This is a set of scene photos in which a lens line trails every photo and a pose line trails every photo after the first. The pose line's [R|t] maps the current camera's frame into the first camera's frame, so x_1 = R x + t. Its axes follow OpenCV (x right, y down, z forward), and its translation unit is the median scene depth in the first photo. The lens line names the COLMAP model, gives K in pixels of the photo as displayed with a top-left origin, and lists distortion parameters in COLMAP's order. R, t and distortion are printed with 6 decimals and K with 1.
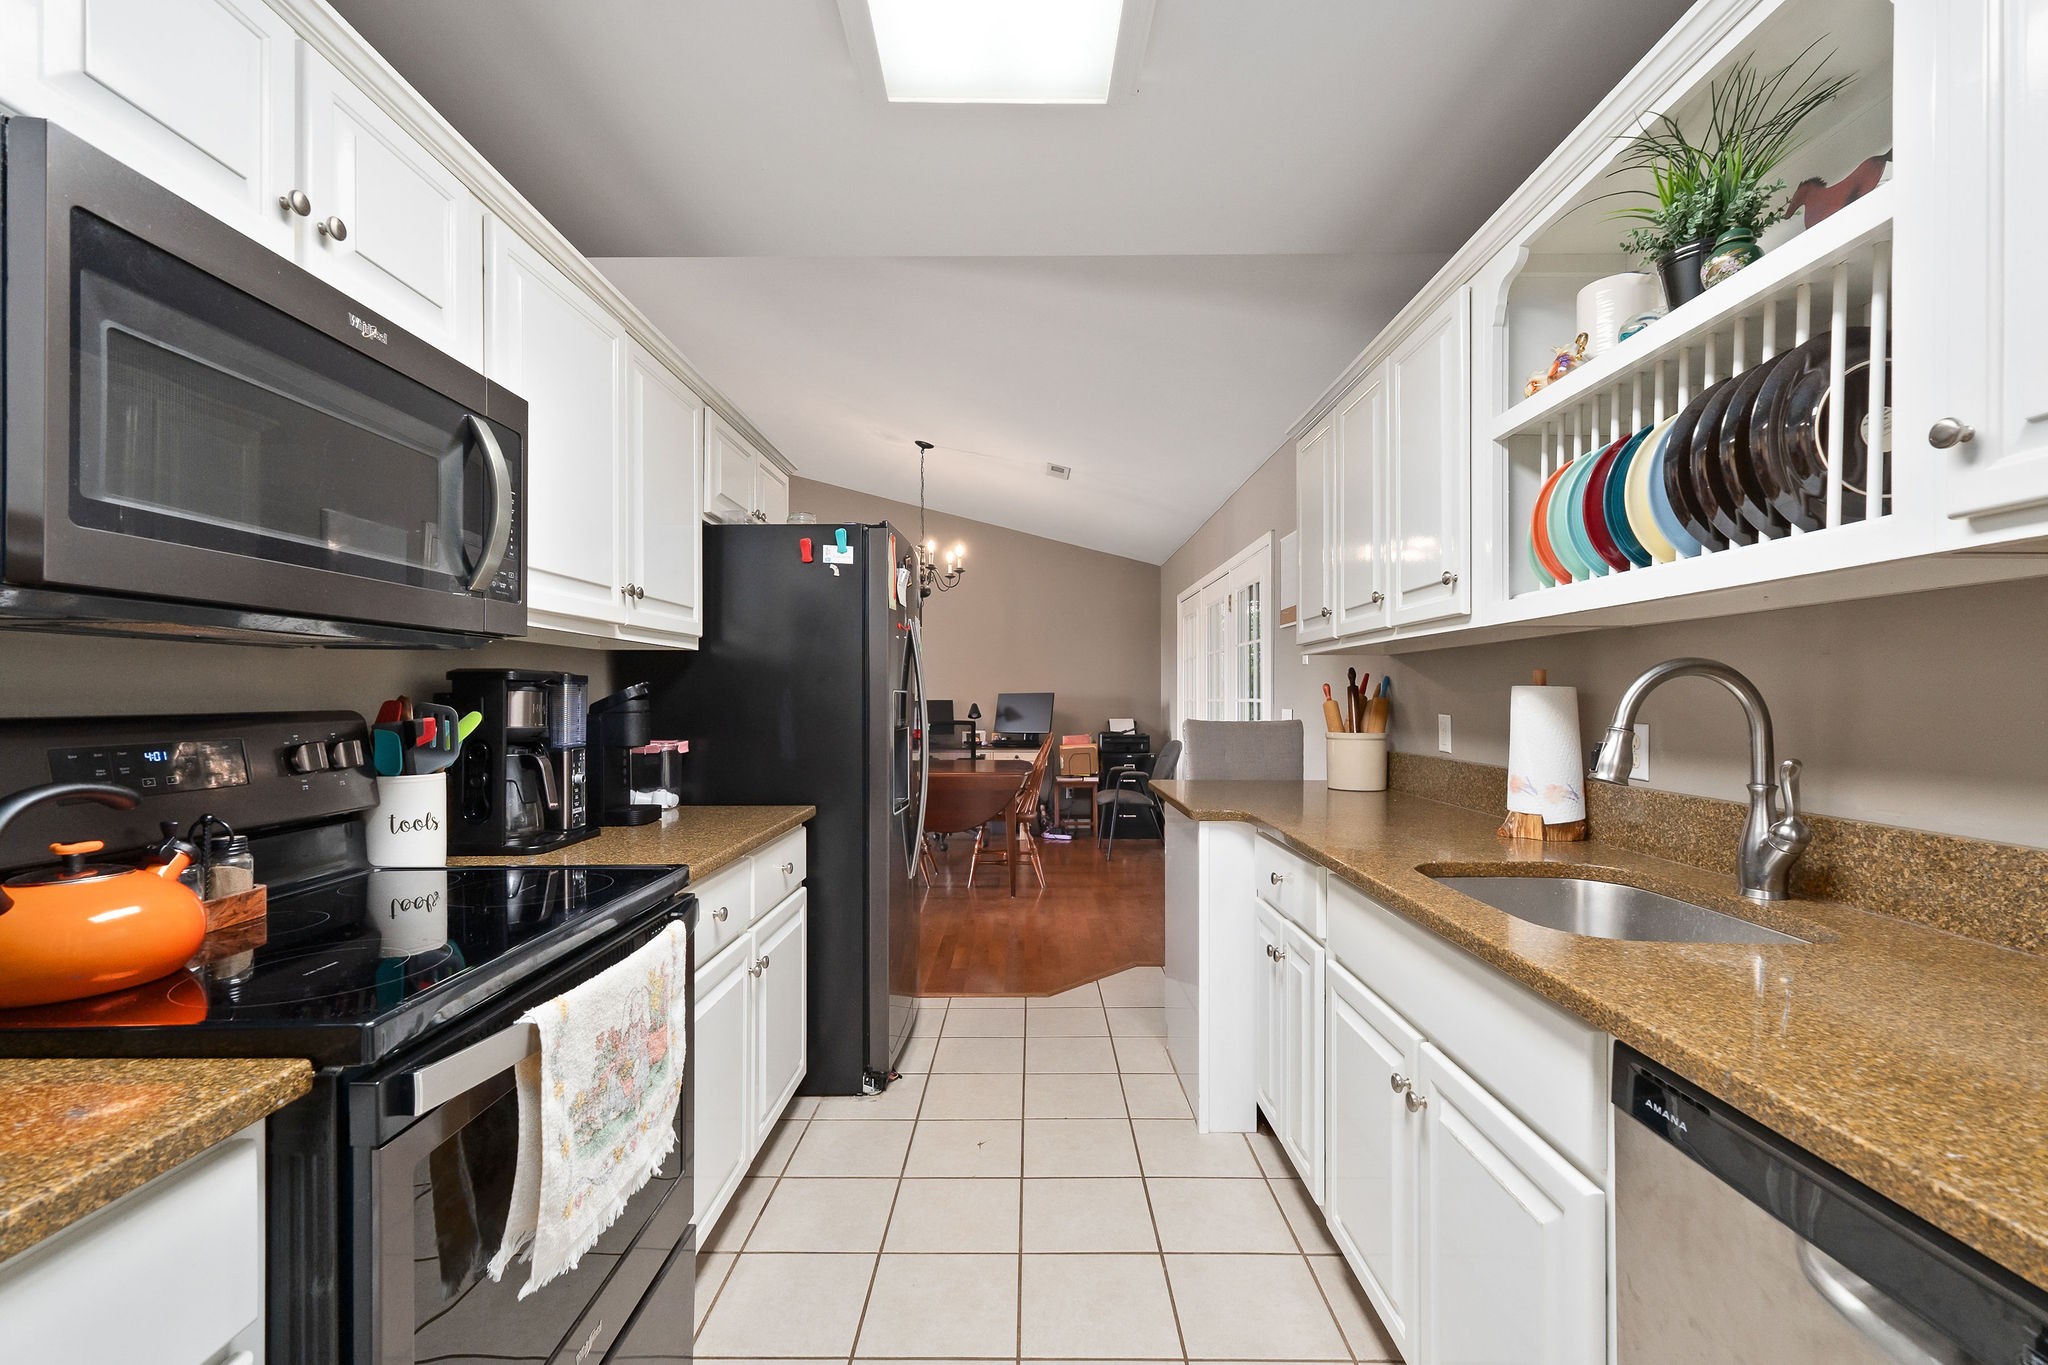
lens RADIAL K [[876.8, 0, 1018.0], [0, 876.8, 701.0], [0, 0, 1]] dist [0.002783, -0.000498]
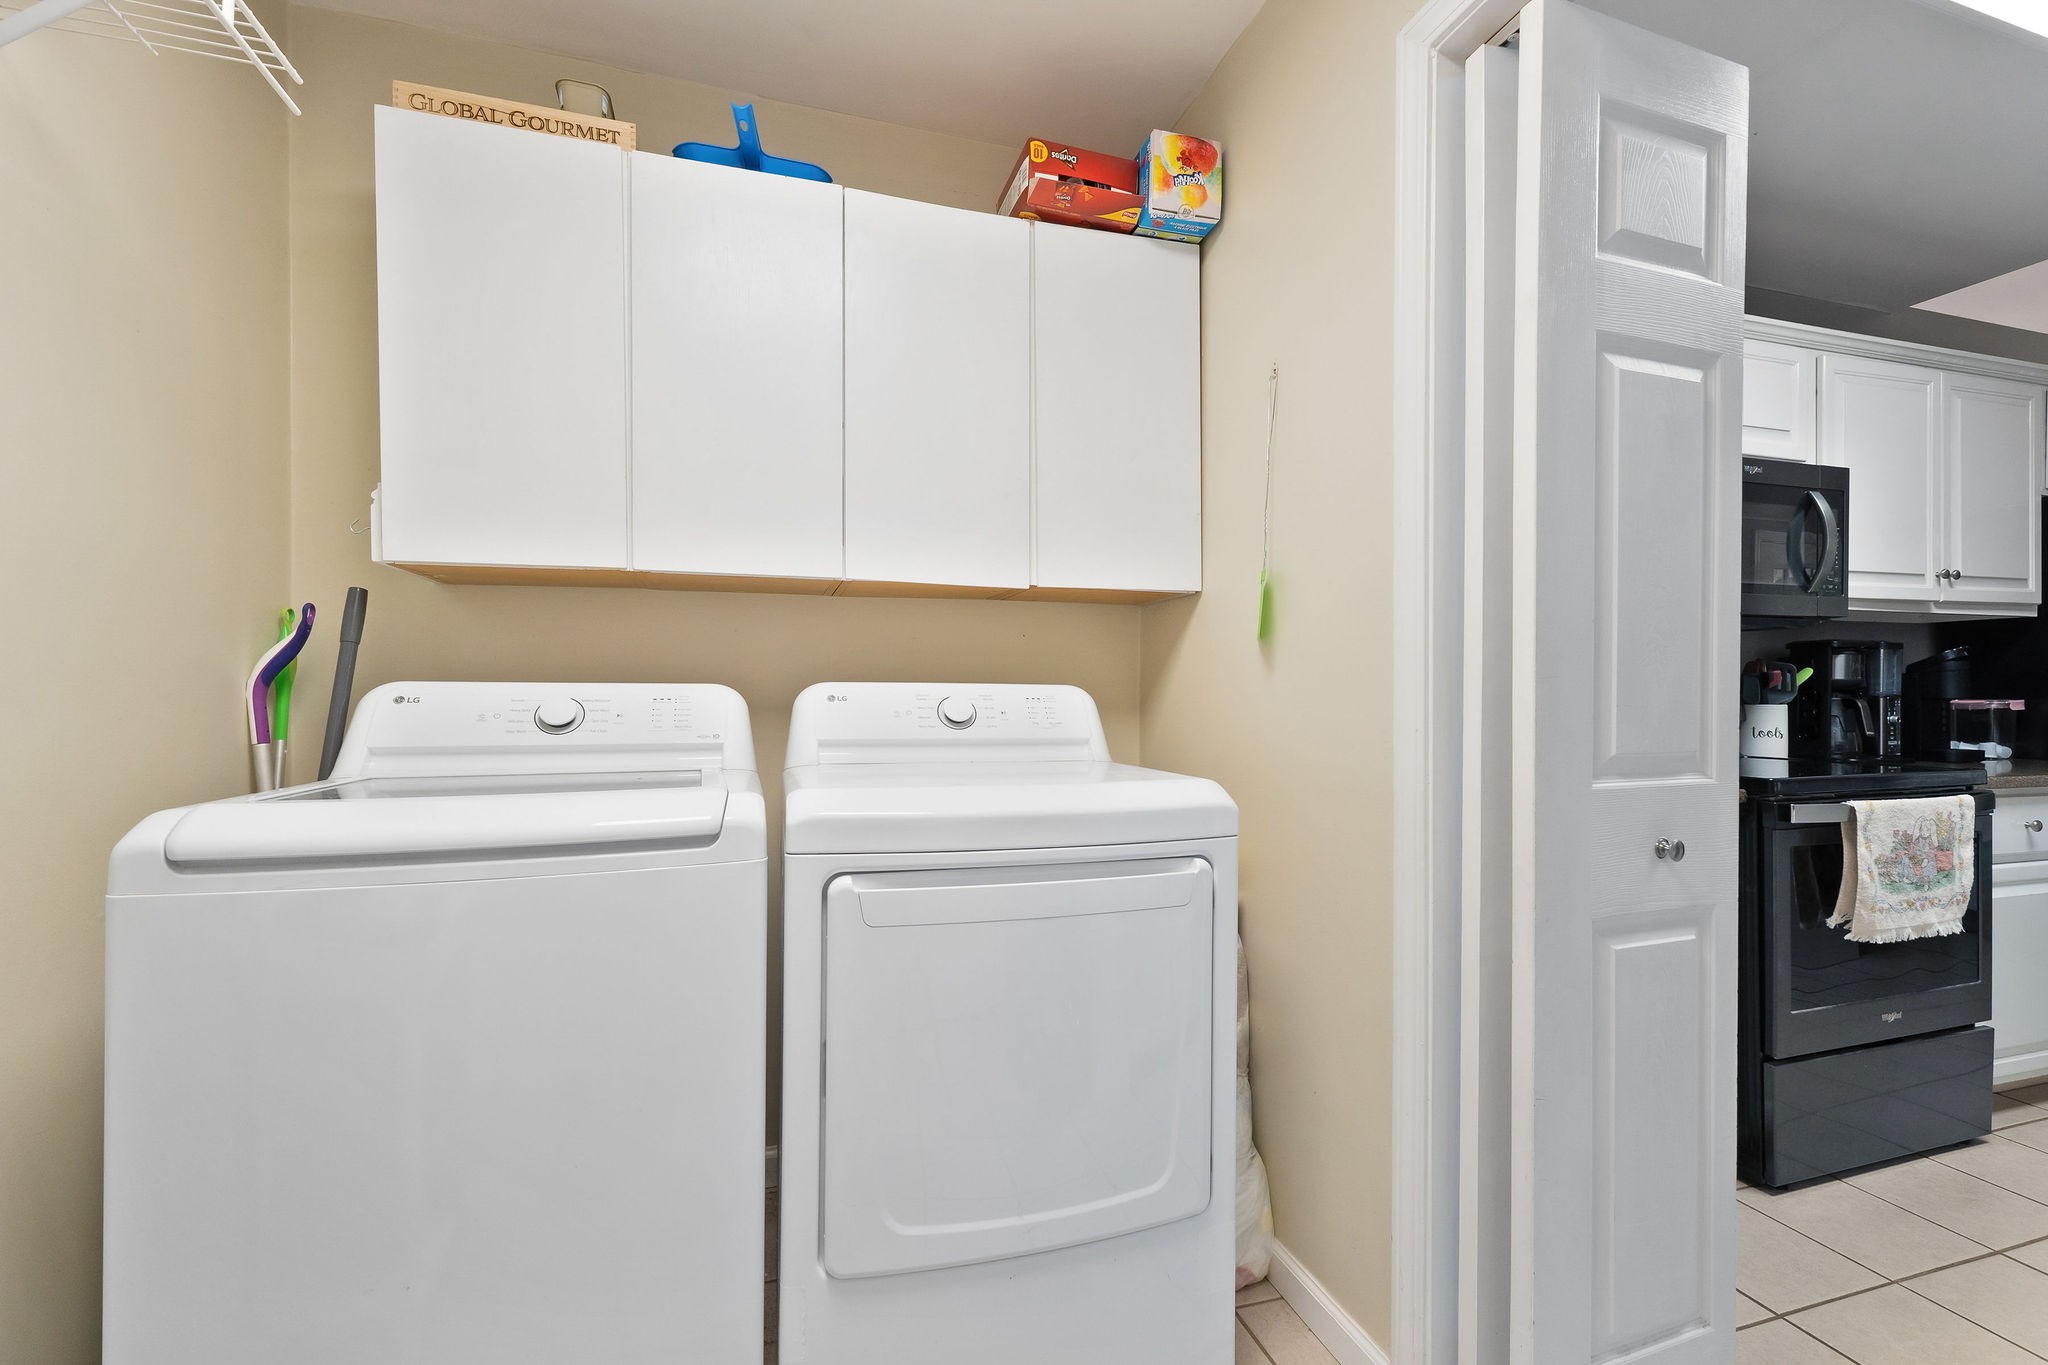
lens RADIAL K [[876.8, 0, 1017.1], [0, 876.8, 695.3], [0, 0, 1]] dist [0.002783, -0.000498]
pose [[0.299049, -0.000781, -0.954237, 0.458808], [-0.001479, 0.999998, -0.001282, 0.065746], [0.954236, 0.001795, 0.299048, -0.822169]]
